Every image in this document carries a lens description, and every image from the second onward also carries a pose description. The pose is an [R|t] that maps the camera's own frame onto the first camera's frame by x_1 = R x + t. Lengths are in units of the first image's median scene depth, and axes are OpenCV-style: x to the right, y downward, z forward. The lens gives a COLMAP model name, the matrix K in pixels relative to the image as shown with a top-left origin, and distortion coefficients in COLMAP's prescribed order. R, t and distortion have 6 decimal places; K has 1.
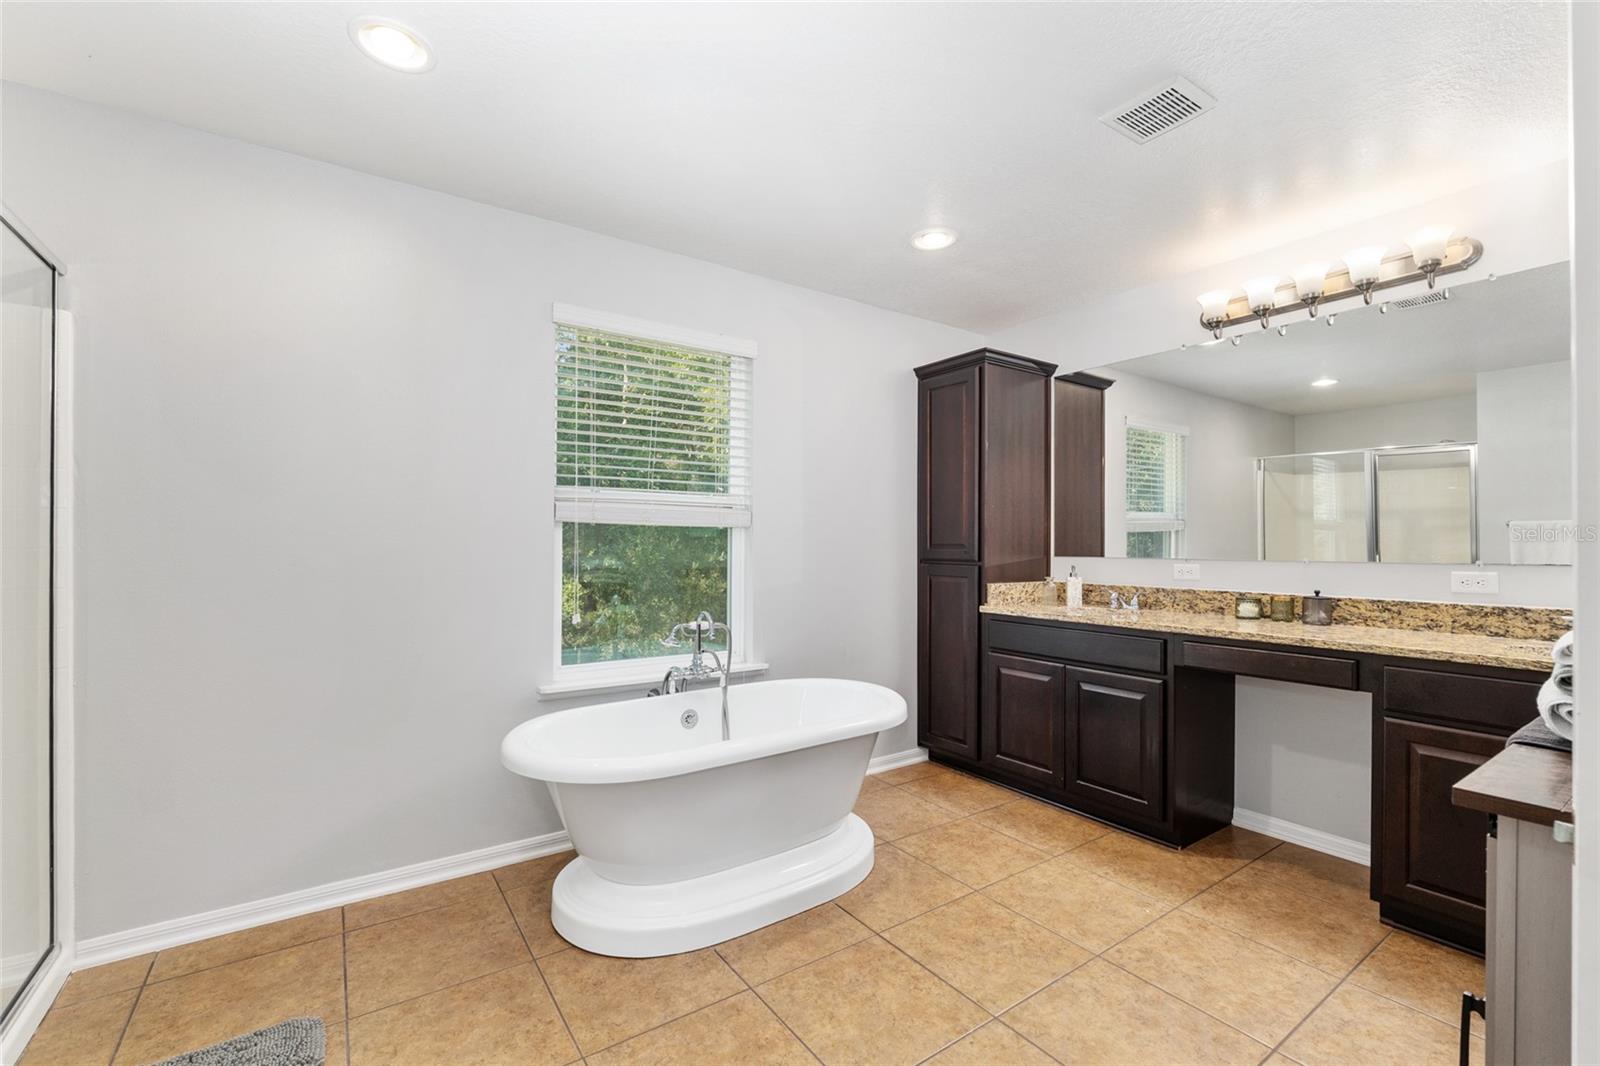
lens RADIAL K [[684.7, 0, 798.3], [0, 684.7, 538.6], [0, 0, 1]] dist [-0.001811, -0.000646]
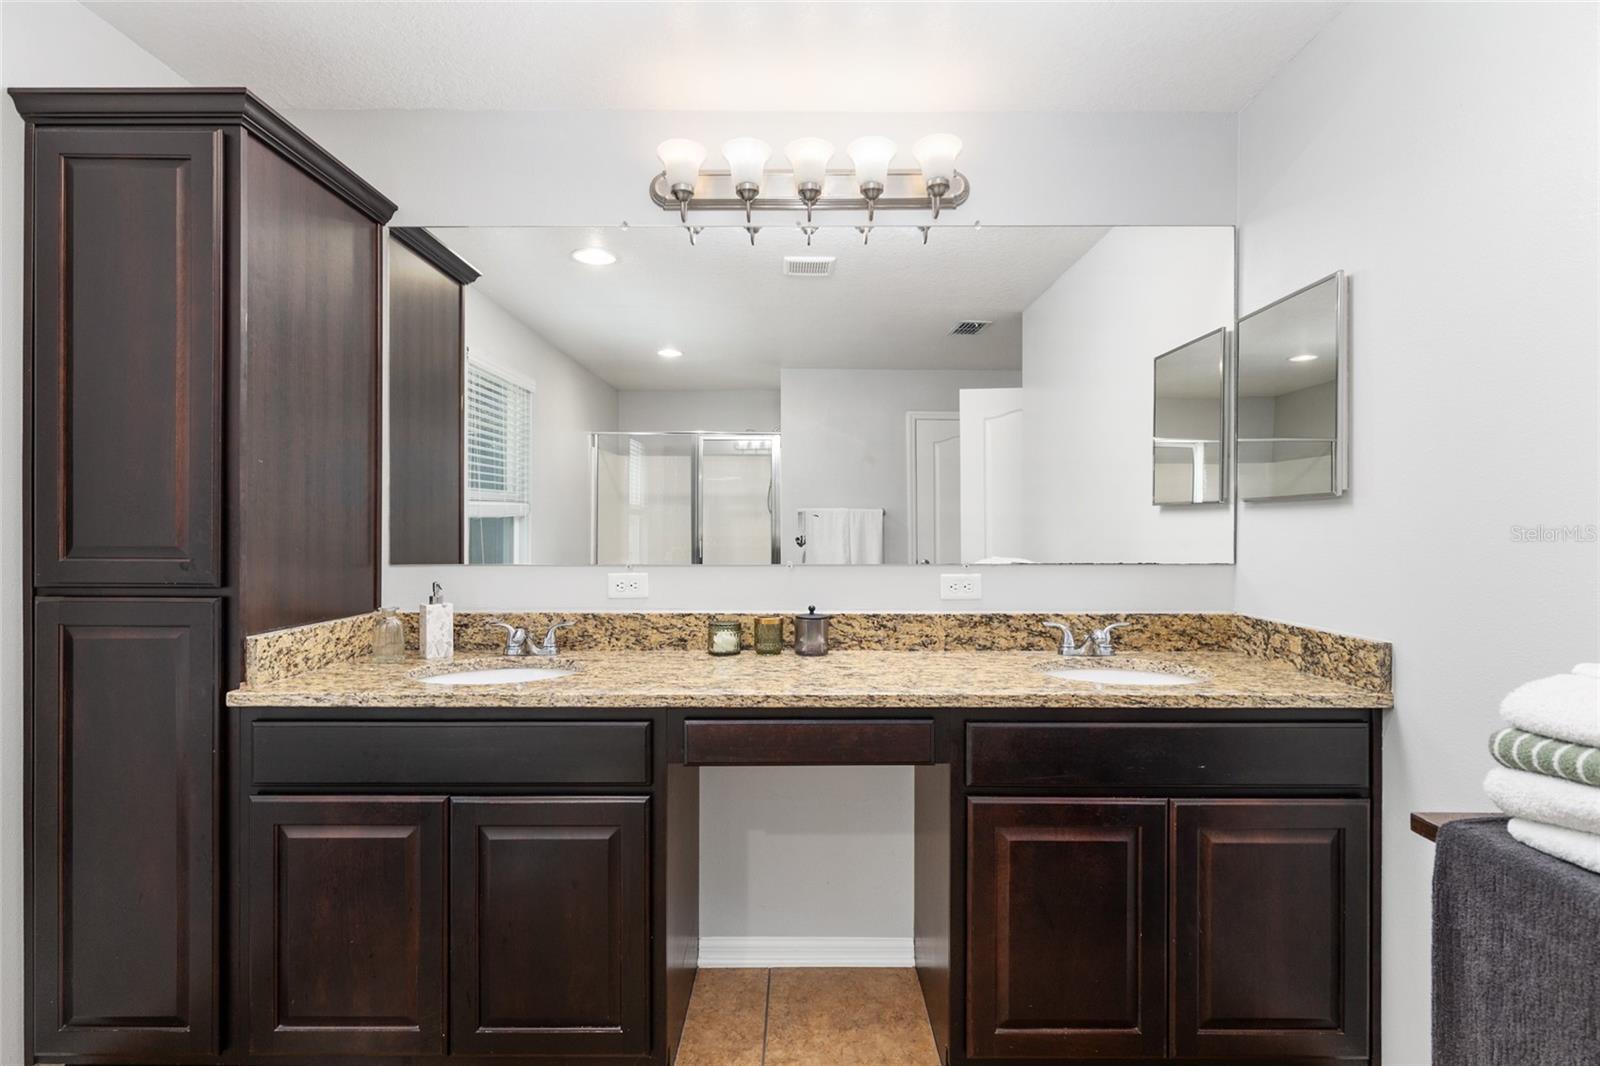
lens RADIAL K [[743.7, 0, 800.8], [0, 743.7, 525.5], [0, 0, 1]] dist [-0.000392, 0.000528]
pose [[0.576053, -0.000401, 0.817412, 0.109064], [-0.005202, 0.999978, 0.004157, -0.010684], [-0.817396, -0.006647, 0.576038, 0.518960]]
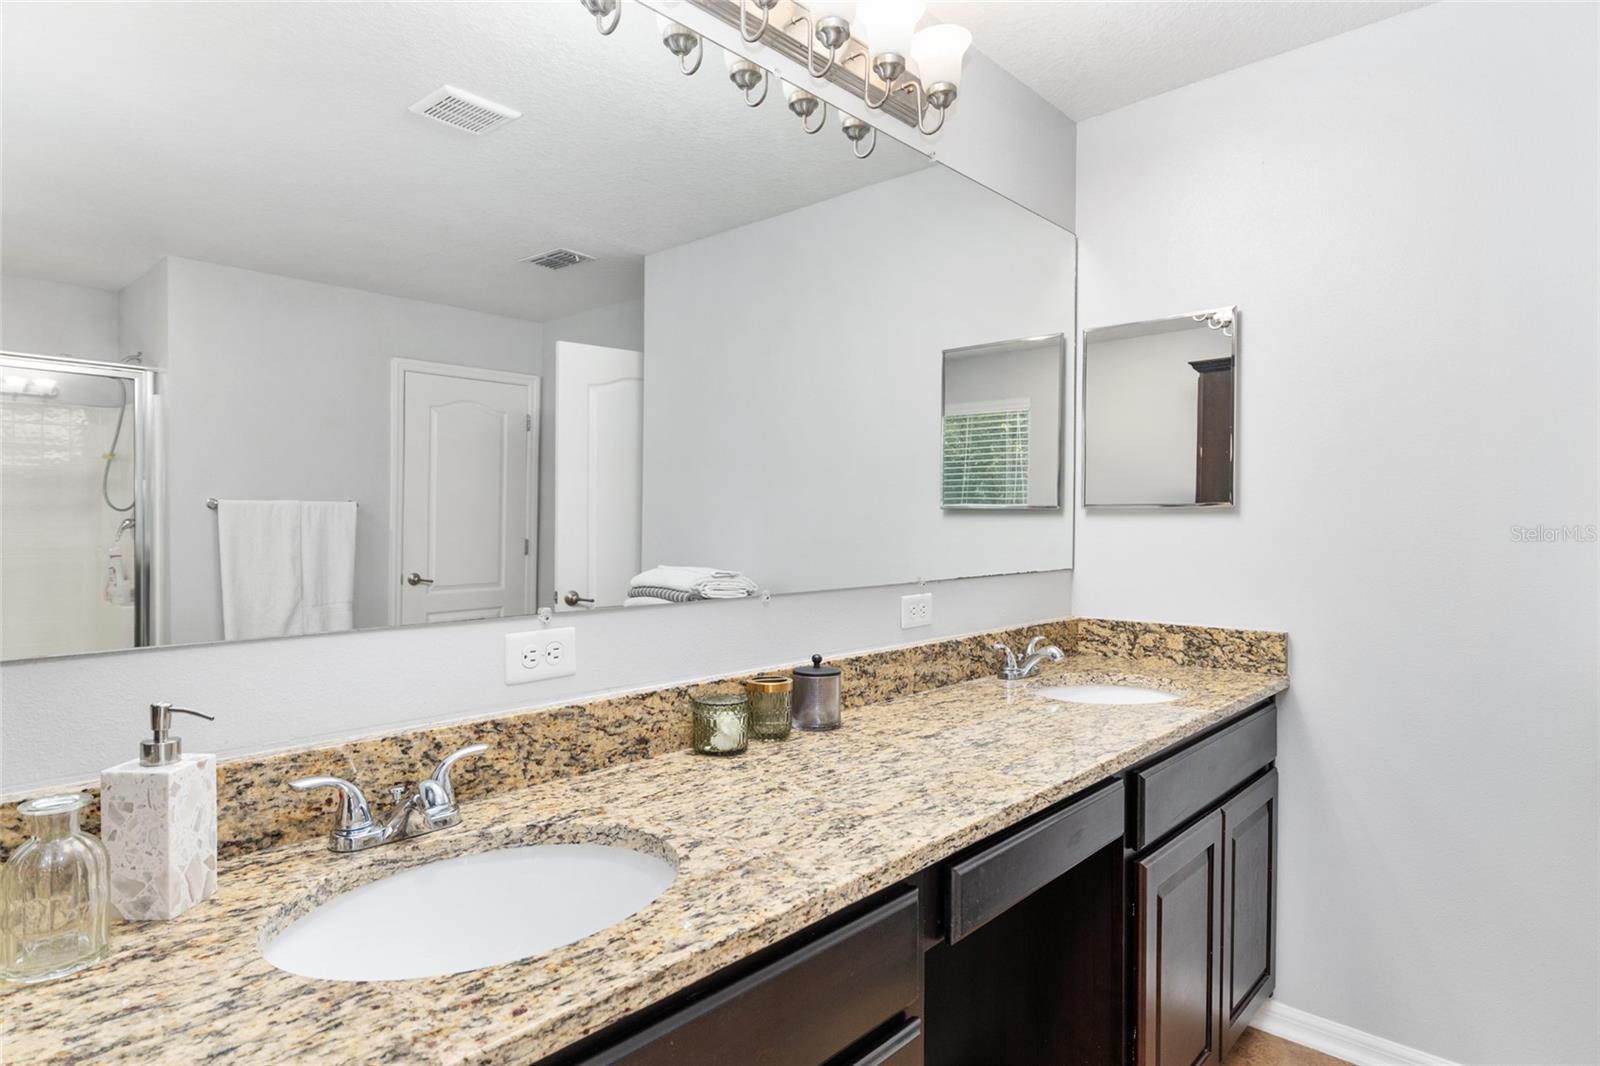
lens RADIAL K [[895.9, 0, 800.0], [0, 895.9, 533.0], [0, 0, 1]] dist [-0.001748, -0.000049]
pose [[-0.219402, -0.013722, 0.975538, 0.140728], [-0.009667, 0.999883, 0.011890, -0.015788], [-0.975587, -0.006822, -0.219509, 1.058773]]
